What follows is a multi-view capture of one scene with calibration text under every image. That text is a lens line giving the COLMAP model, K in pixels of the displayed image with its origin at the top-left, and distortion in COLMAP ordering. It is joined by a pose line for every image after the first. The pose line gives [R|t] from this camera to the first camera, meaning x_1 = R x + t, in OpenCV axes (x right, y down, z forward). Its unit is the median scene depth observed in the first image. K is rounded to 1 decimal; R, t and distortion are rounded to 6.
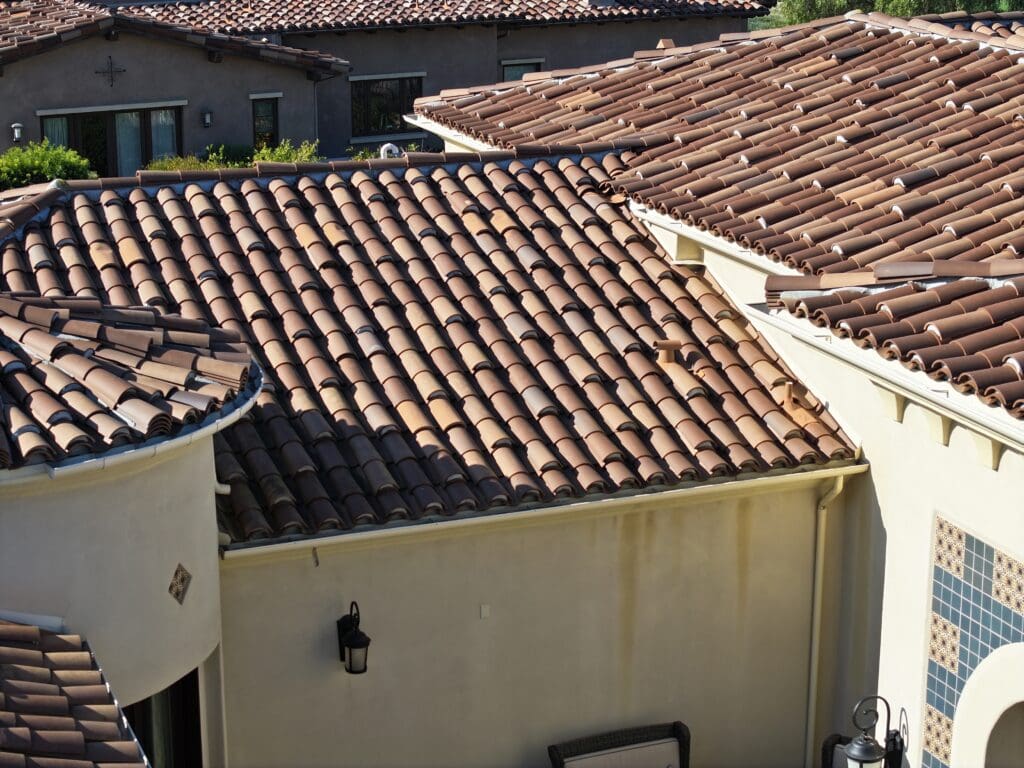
lens RADIAL K [[2028.3, 0, 512.0], [0, 2028.3, 384.0], [0, 0, 1]] dist [-0.278812, 1.558614]
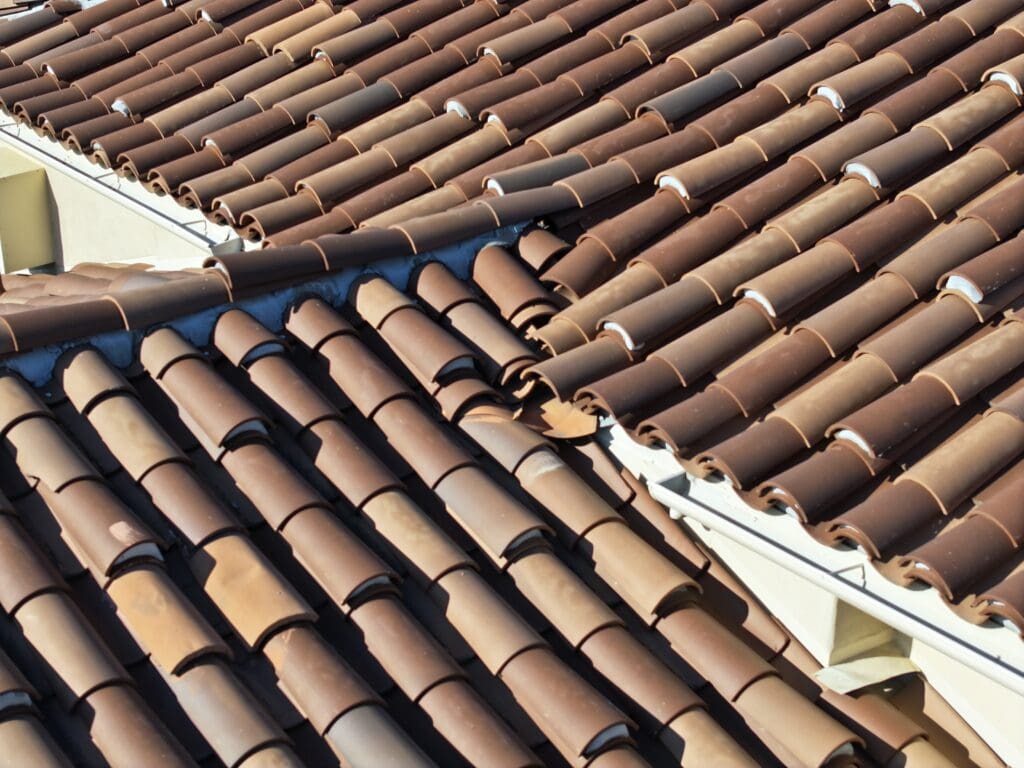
lens RADIAL K [[2028.3, 0, 512.0], [0, 2028.3, 384.0], [0, 0, 1]] dist [-0.278812, 1.558614]
pose [[0.968790, -0.098466, 0.227487, -0.030188], [0.069918, 0.989003, 0.130324, -0.140253], [-0.237818, -0.110351, 0.965021, 0.686391]]
